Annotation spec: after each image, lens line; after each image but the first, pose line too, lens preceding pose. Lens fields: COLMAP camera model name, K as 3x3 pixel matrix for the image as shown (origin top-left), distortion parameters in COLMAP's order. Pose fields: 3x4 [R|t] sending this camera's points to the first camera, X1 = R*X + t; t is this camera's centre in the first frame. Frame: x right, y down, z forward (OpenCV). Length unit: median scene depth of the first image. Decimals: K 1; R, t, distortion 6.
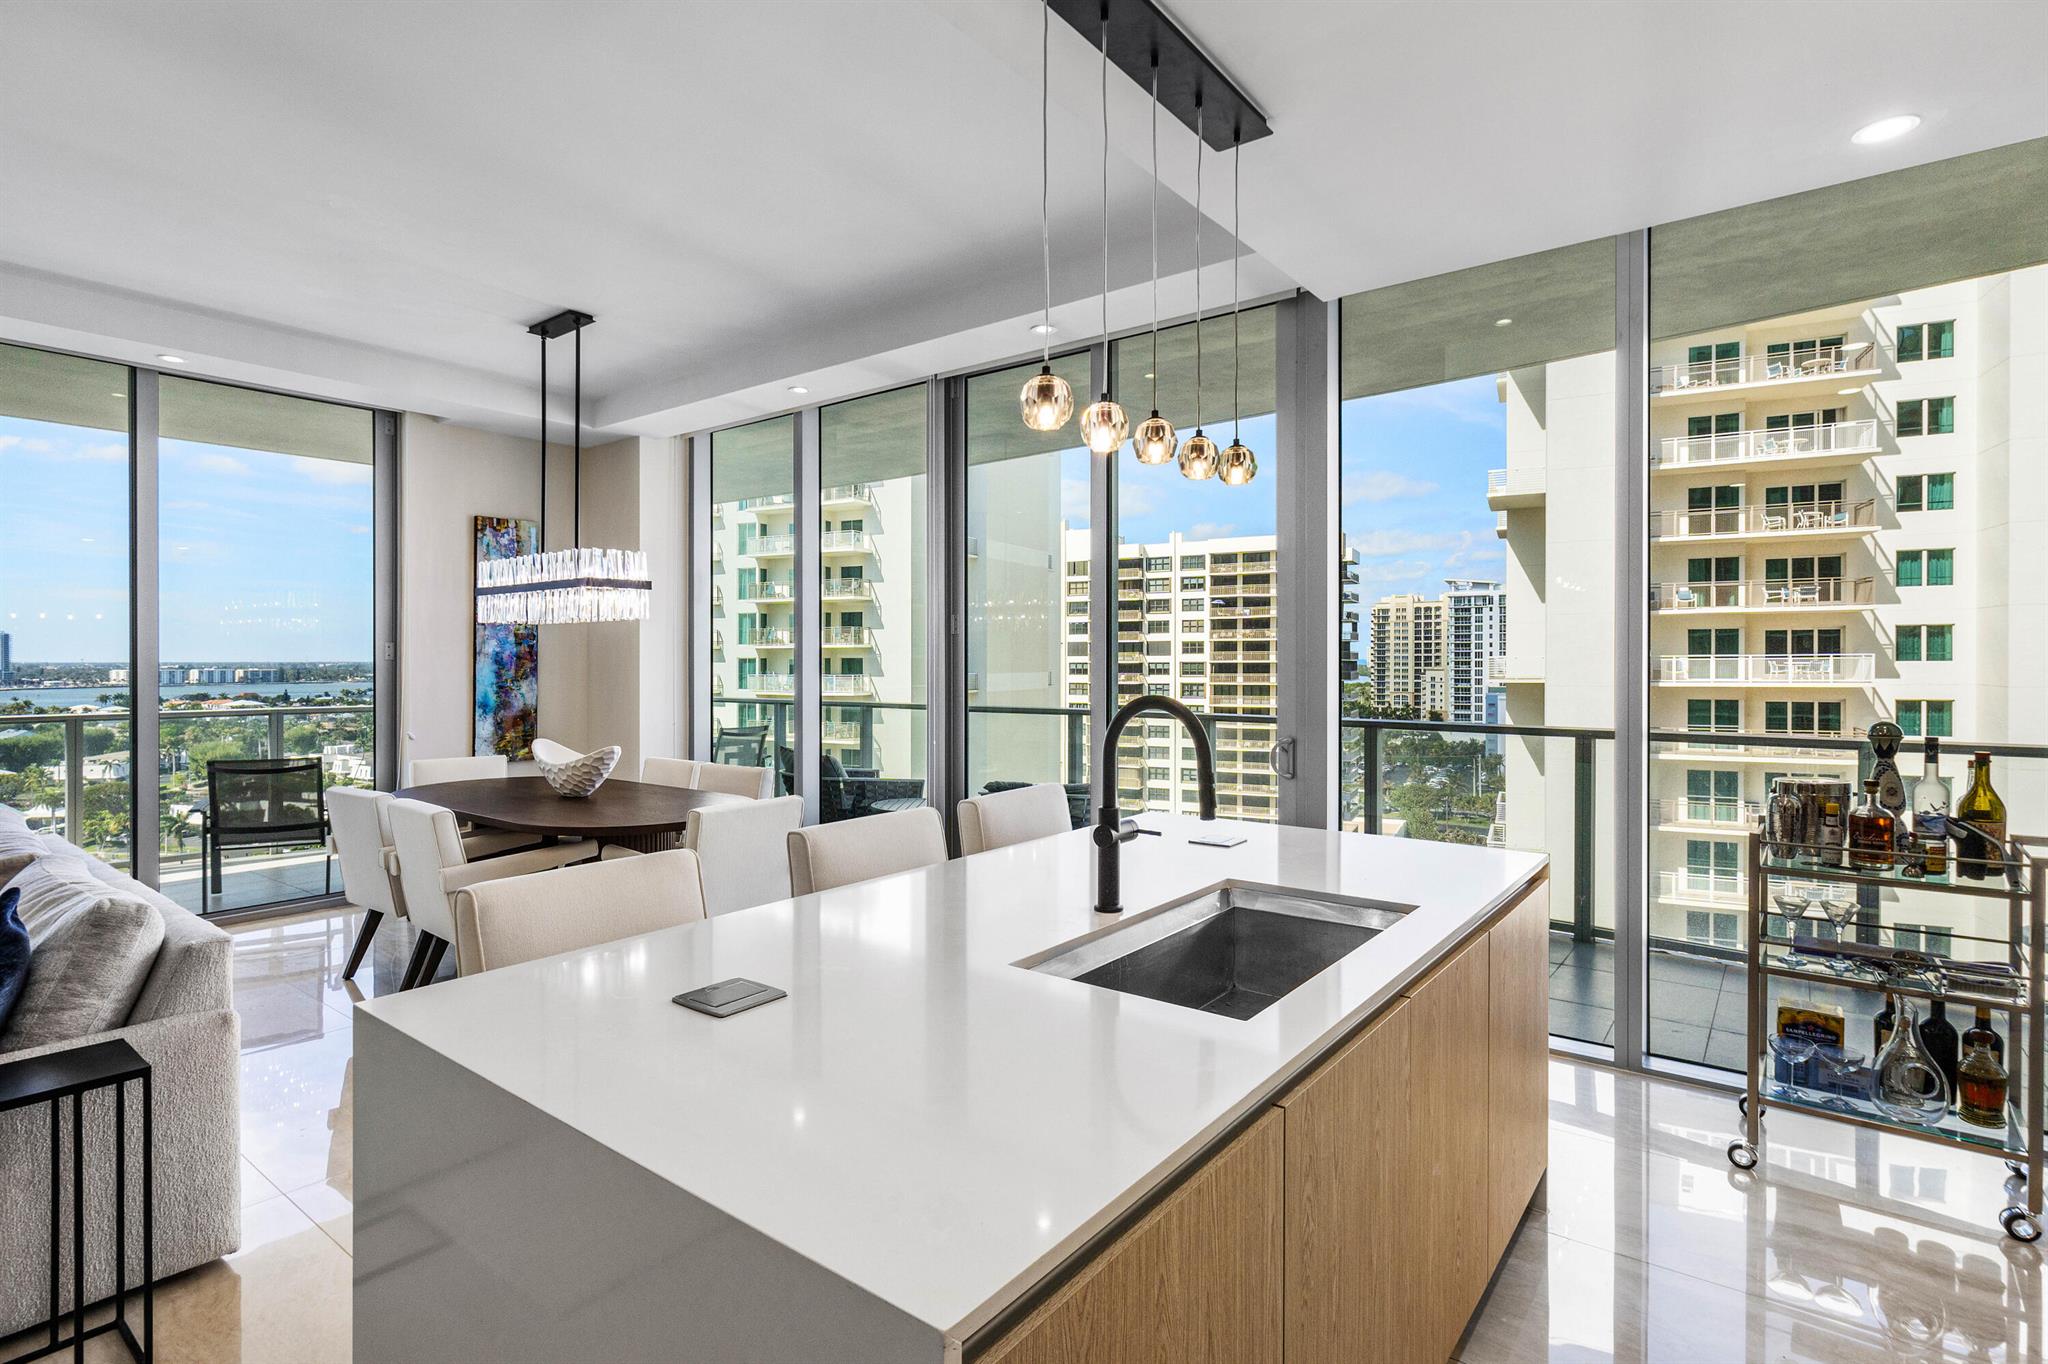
lens RADIAL K [[996.9, 0, 1038.9], [0, 996.9, 667.8], [0, 0, 1]] dist [-0.006976, 0.002448]
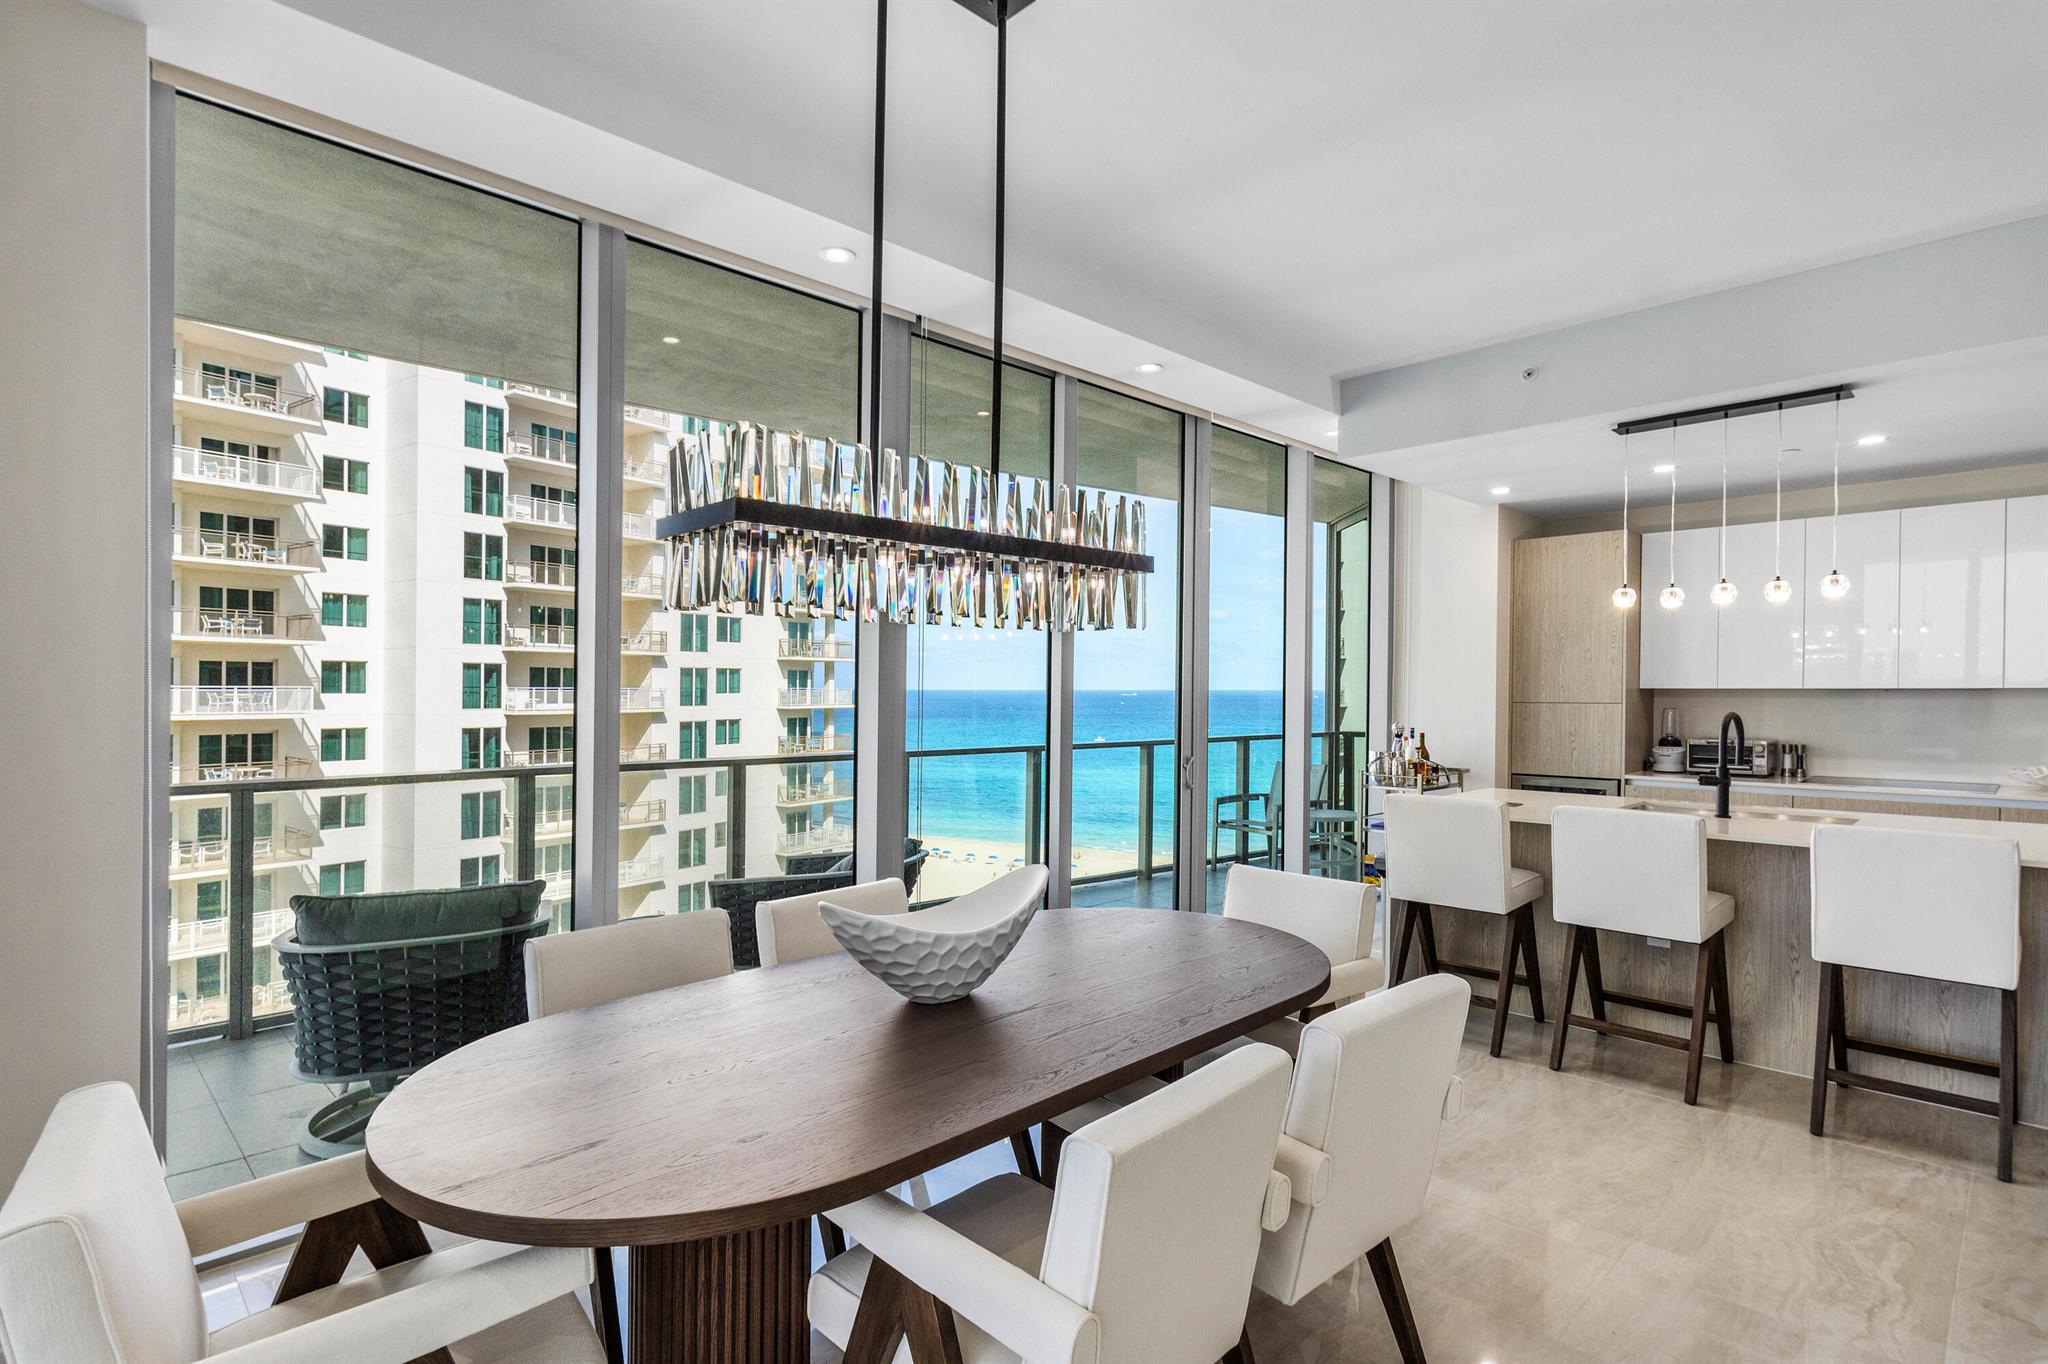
lens RADIAL K [[996.9, 0, 1003.2], [0, 996.9, 695.5], [0, 0, 1]] dist [-0.006976, 0.002448]
pose [[0.136336, 0.001807, 0.990661, -0.112368], [0.001189, 0.999997, -0.001987, -0.001467], [-0.990662, 0.001448, 0.136333, 0.112161]]
